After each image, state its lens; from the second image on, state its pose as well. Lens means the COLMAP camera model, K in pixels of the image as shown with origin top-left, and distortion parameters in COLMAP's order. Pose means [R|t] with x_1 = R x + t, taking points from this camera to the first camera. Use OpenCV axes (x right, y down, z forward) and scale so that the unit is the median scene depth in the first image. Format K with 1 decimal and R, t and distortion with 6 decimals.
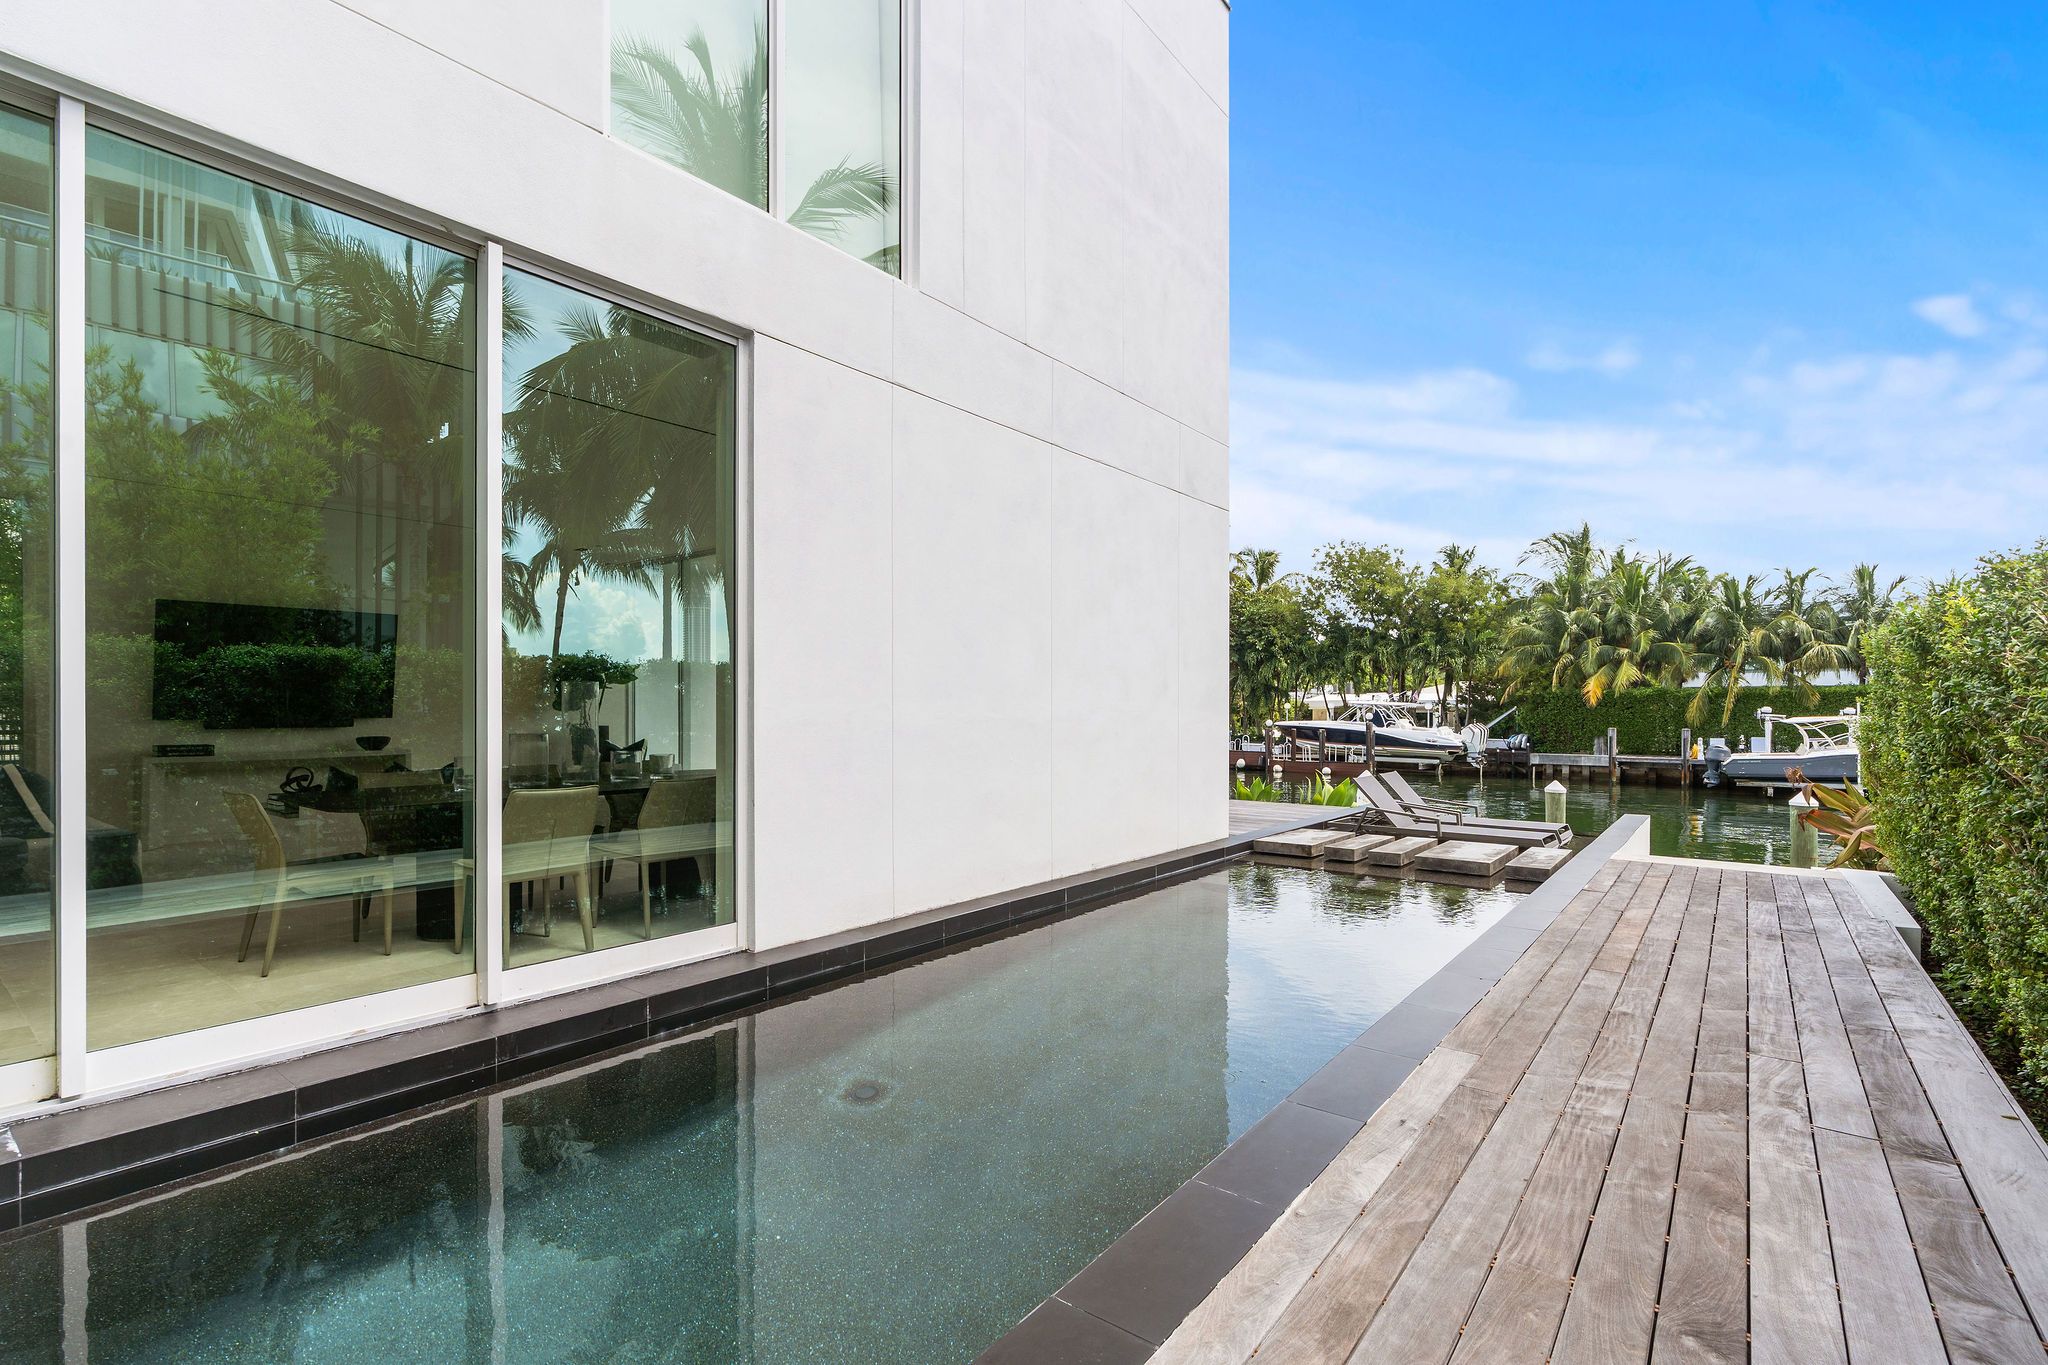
lens RADIAL K [[935.5, 0, 1018.8], [0, 935.5, 708.9], [0, 0, 1]] dist [-0.002757, -0.000654]
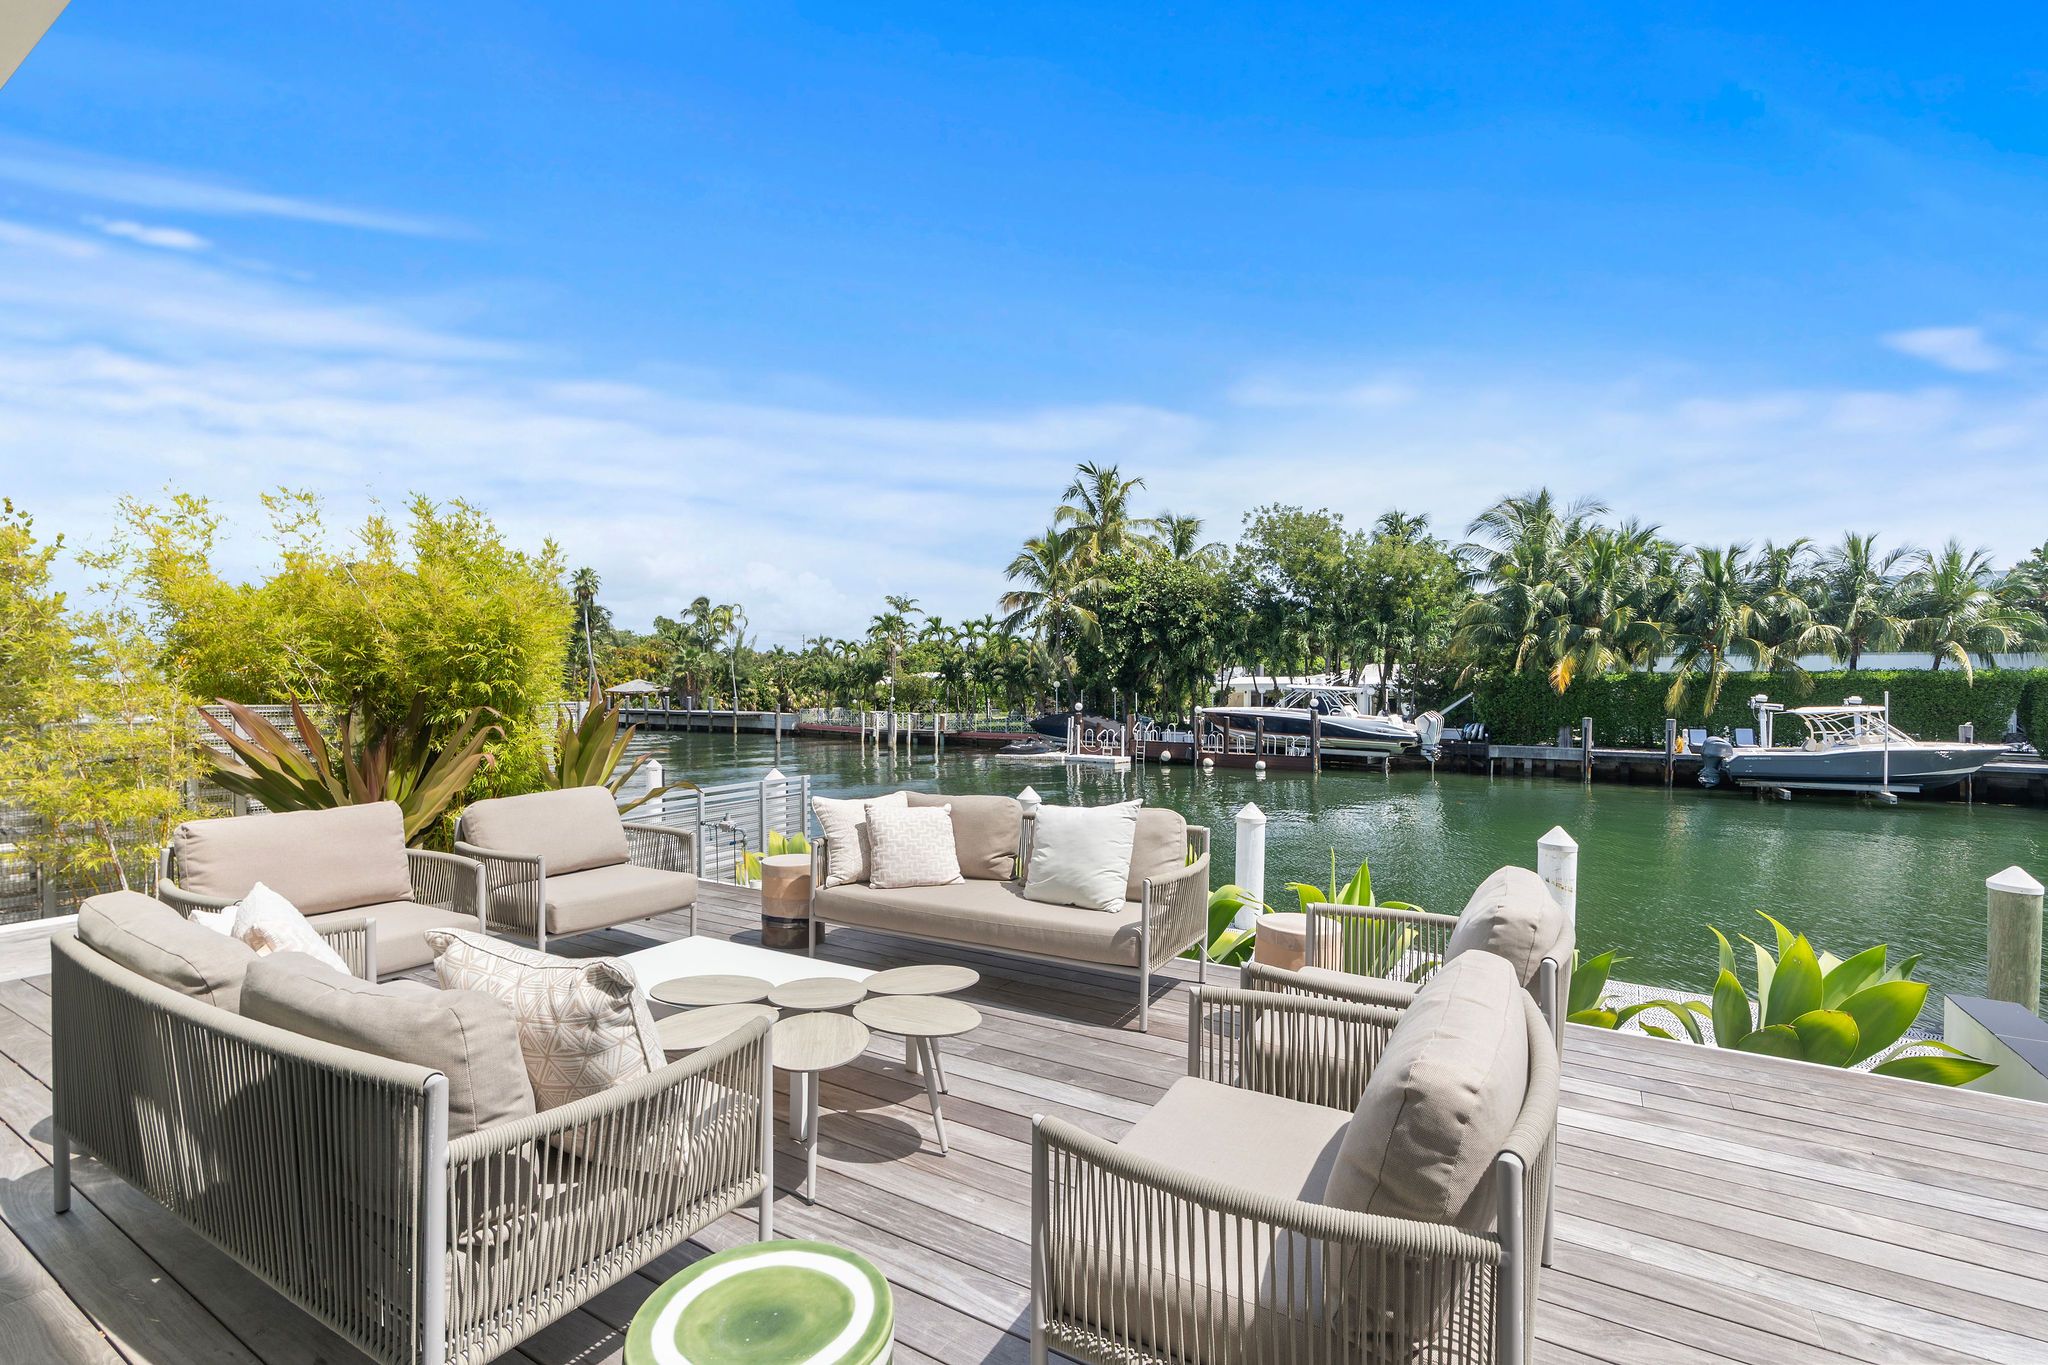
lens RADIAL K [[924.8, 0, 1013.1], [0, 924.8, 694.7], [0, 0, 1]] dist [-0.002515, 0.001204]
pose [[0.994112, 0.004947, 0.108243, 0.003116], [-0.005601, 0.999968, 0.005736, -0.002935], [-0.108211, -0.006309, 0.994108, 0.174078]]
